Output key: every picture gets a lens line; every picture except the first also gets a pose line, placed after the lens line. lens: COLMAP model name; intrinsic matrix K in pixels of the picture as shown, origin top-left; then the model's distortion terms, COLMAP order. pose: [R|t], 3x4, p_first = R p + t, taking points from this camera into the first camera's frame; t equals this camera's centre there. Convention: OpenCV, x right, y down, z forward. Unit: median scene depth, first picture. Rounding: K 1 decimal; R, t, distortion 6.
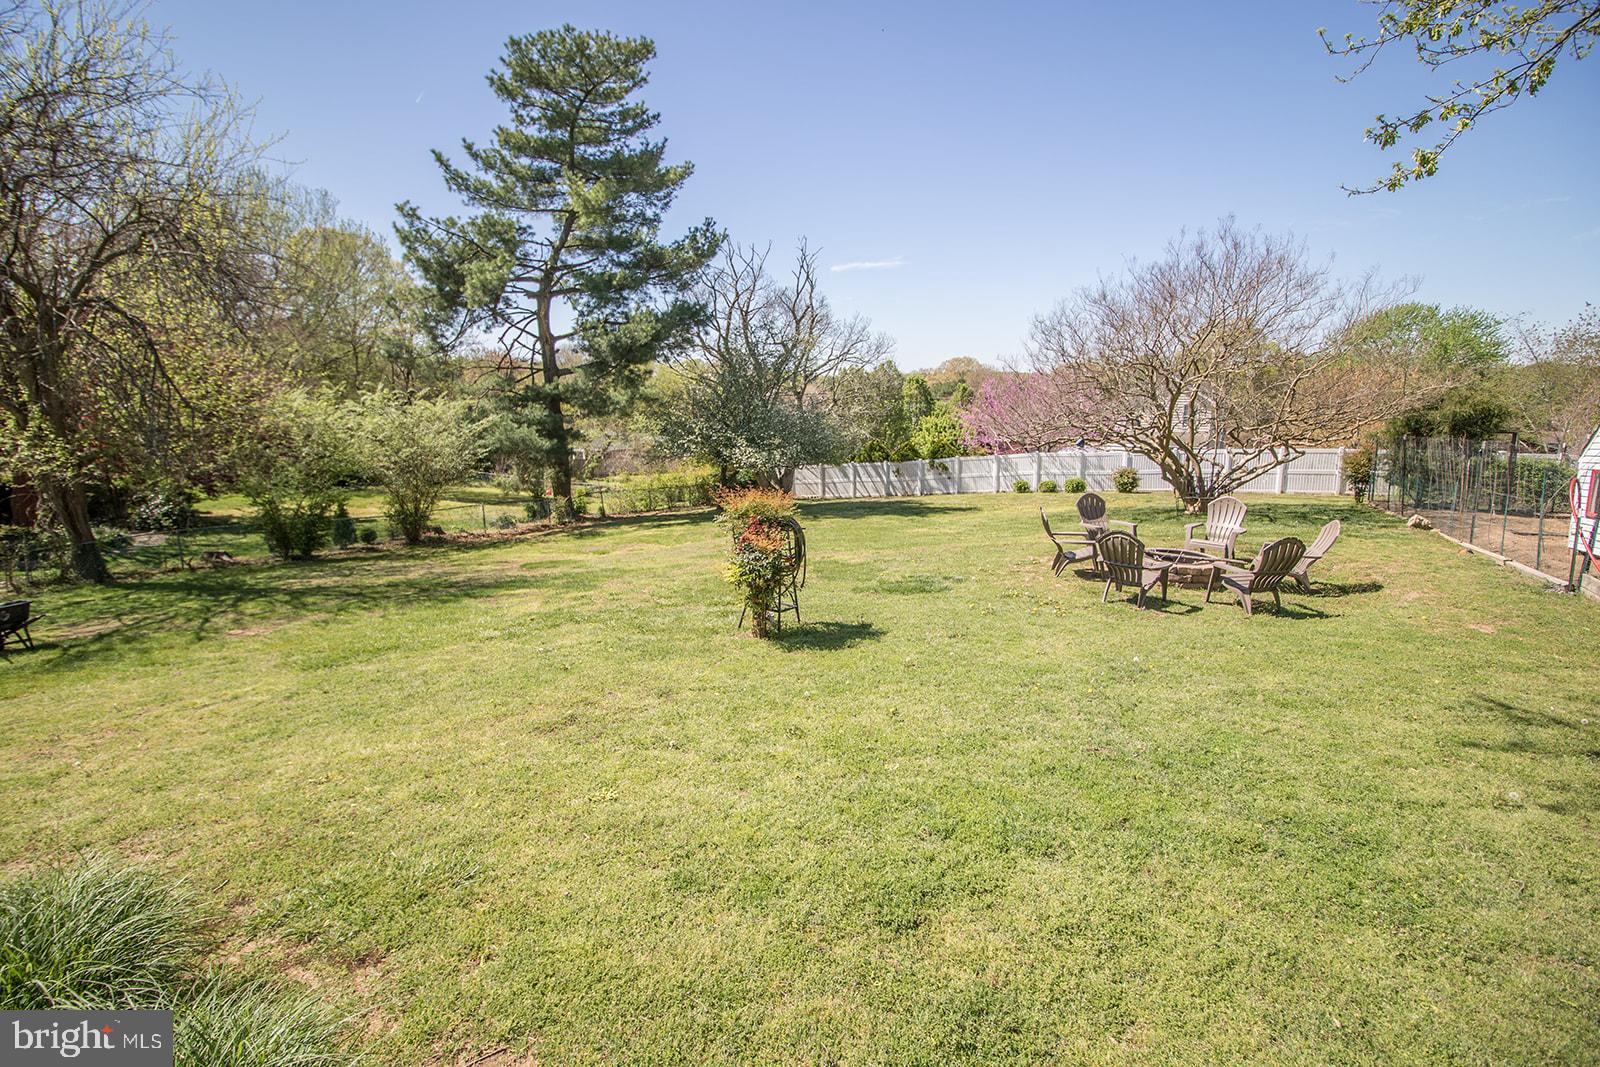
lens RADIAL K [[735.2, 0, 791.2], [0, 735.2, 519.8], [0, 0, 1]] dist [-0.000319, -0.012172]
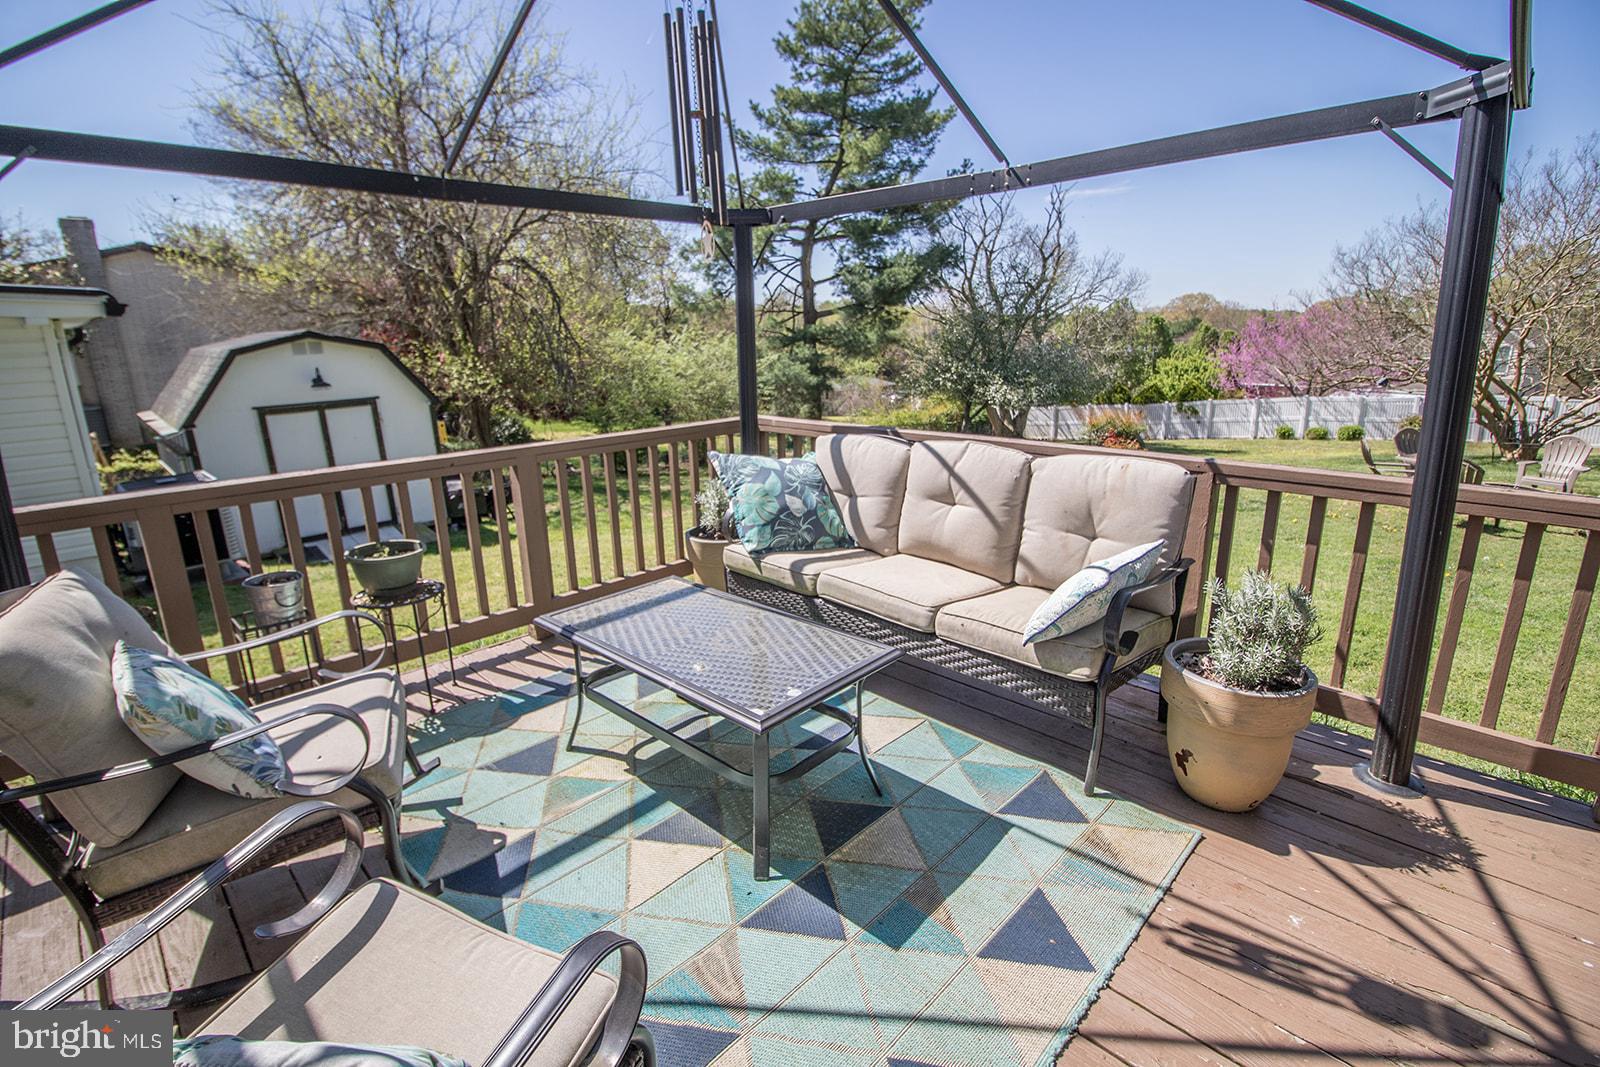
lens RADIAL K [[735.2, 0, 791.4], [0, 735.2, 519.7], [0, 0, 1]] dist [-0.000319, -0.012172]
pose [[0.966914, 0.055408, -0.249013, -0.072944], [-0.036767, 0.996204, 0.078900, 0.018963], [0.252439, -0.067134, 0.965281, -0.089874]]
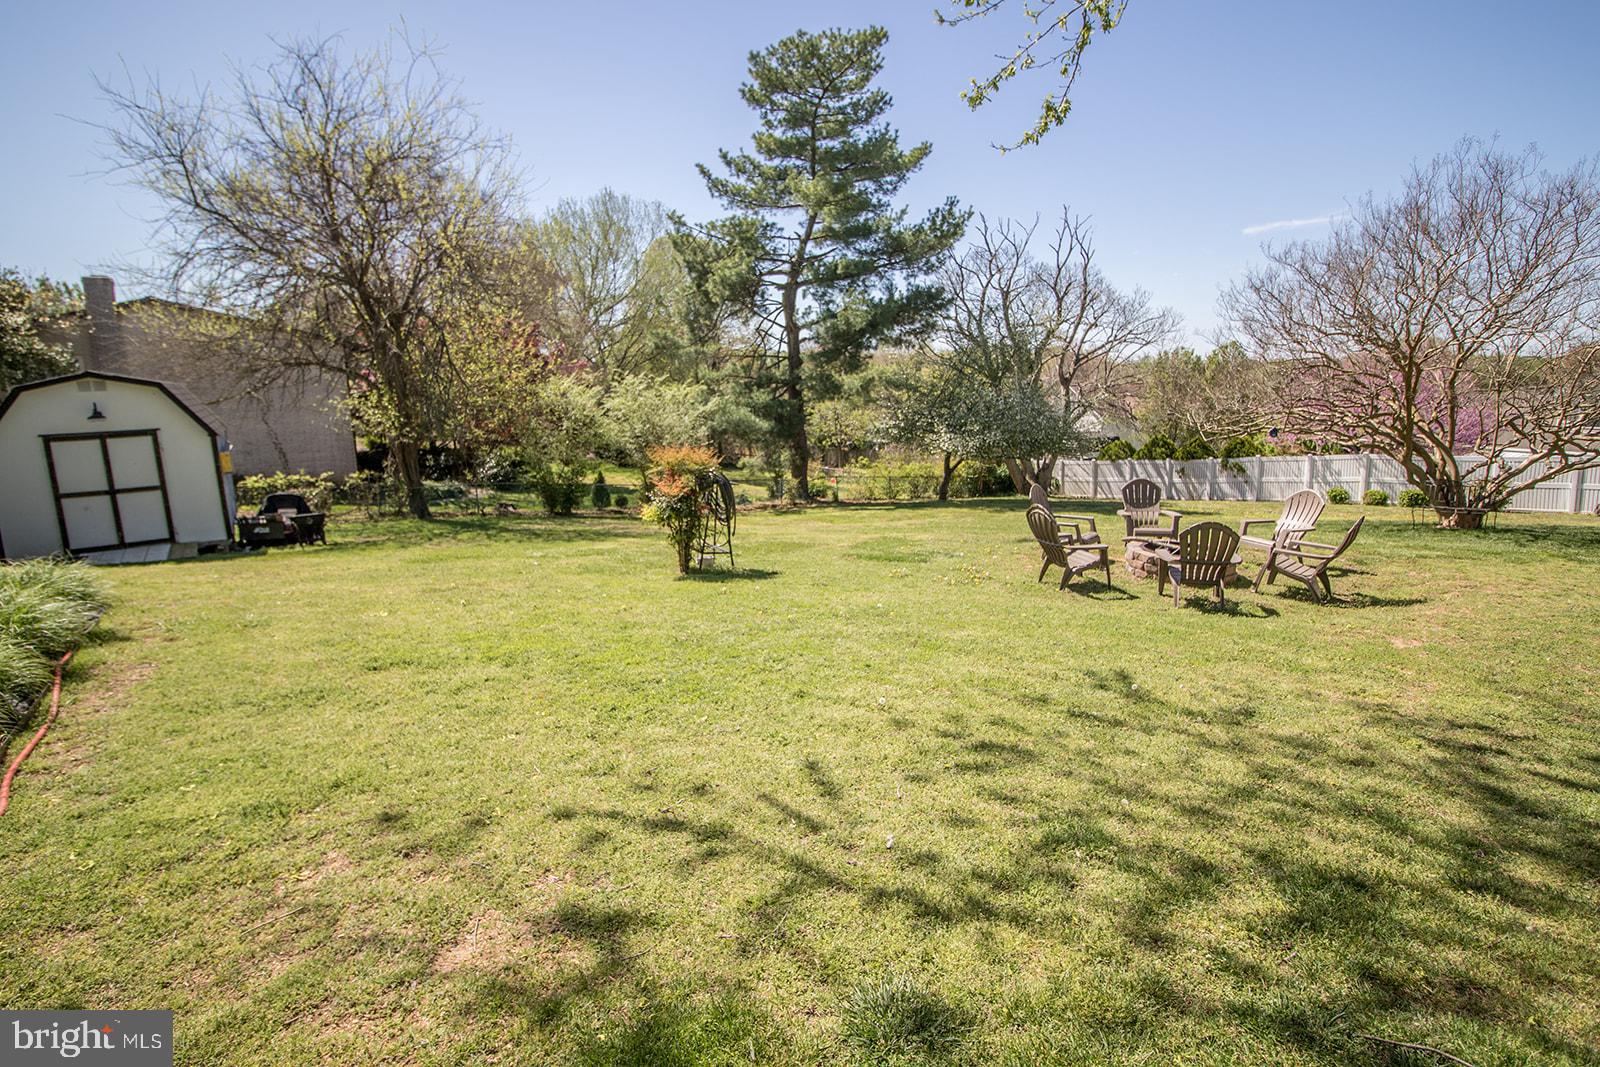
lens RADIAL K [[794.1, 0, 796.8], [0, 794.1, 527.6], [0, 0, 1]] dist [-0.006446, -0.002113]
pose [[0.901175, 0.073706, -0.427143, 0.200609], [-0.070852, 0.997231, 0.022597, 0.013719], [0.427626, 0.009900, 0.903902, -0.024682]]
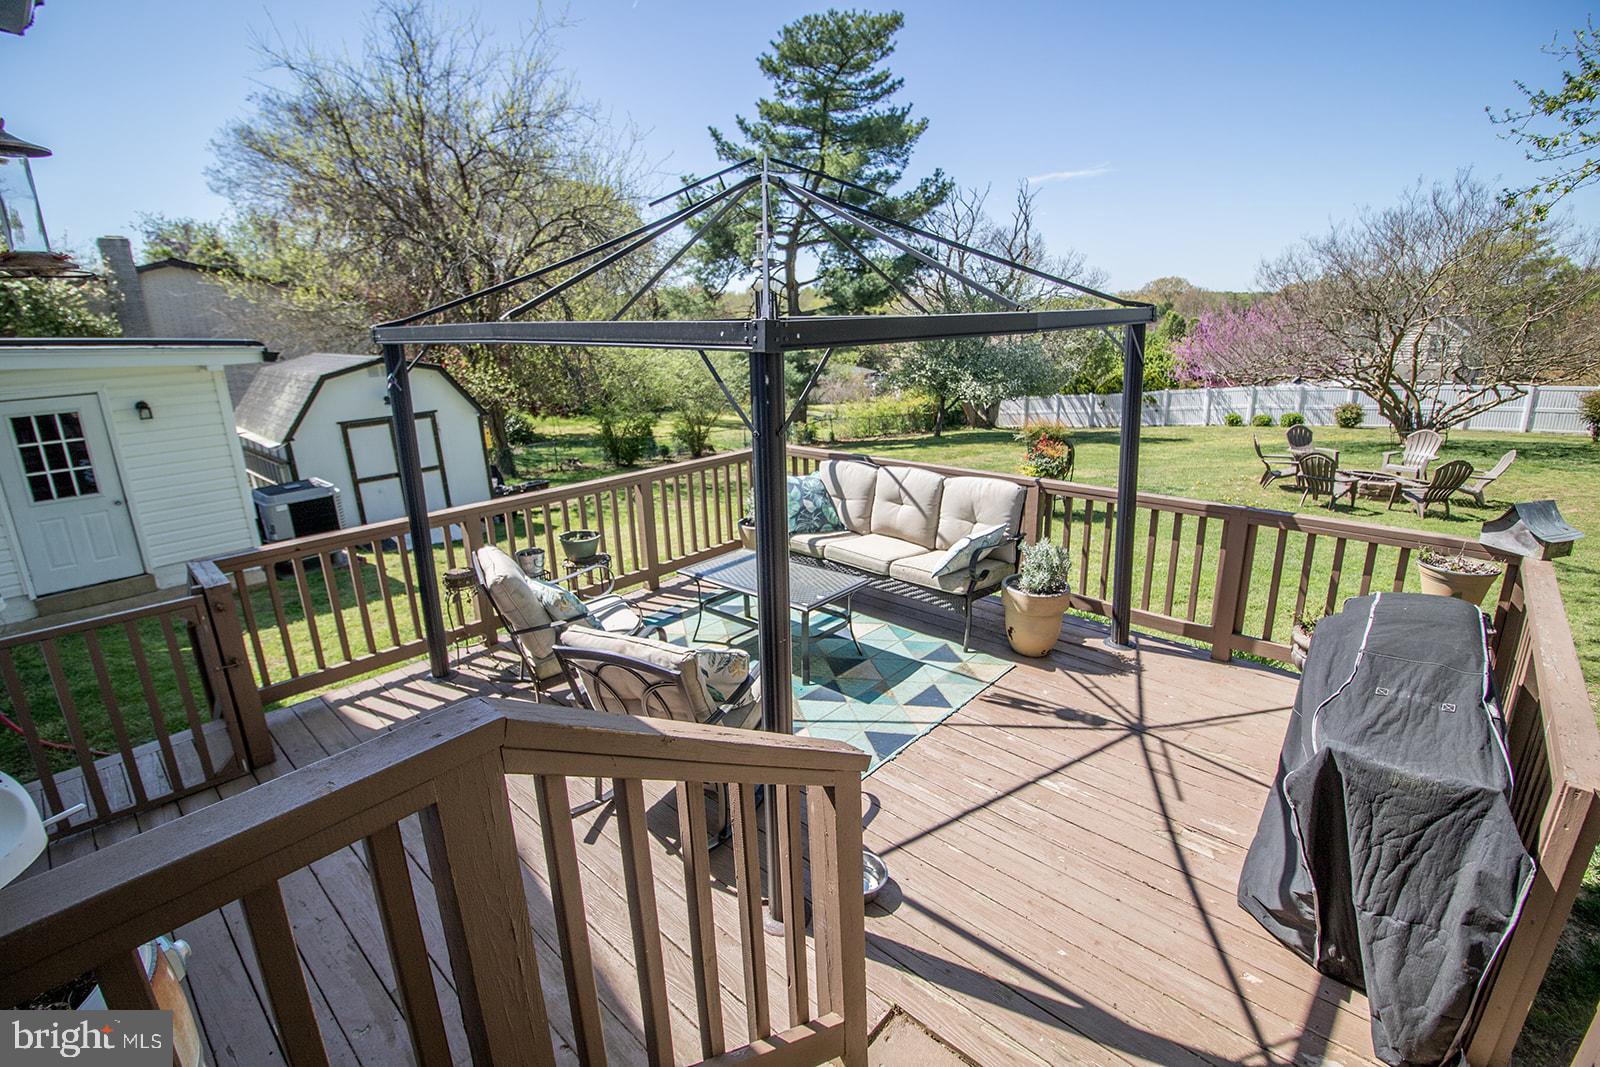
lens RADIAL K [[735.2, 0, 795.1], [0, 735.2, 519.4], [0, 0, 1]] dist [-0.000319, -0.012172]
pose [[0.974089, 0.044978, -0.221649, -0.060604], [-0.023844, 0.994987, 0.097122, 0.009722], [0.224906, -0.089321, 0.970278, -0.175888]]
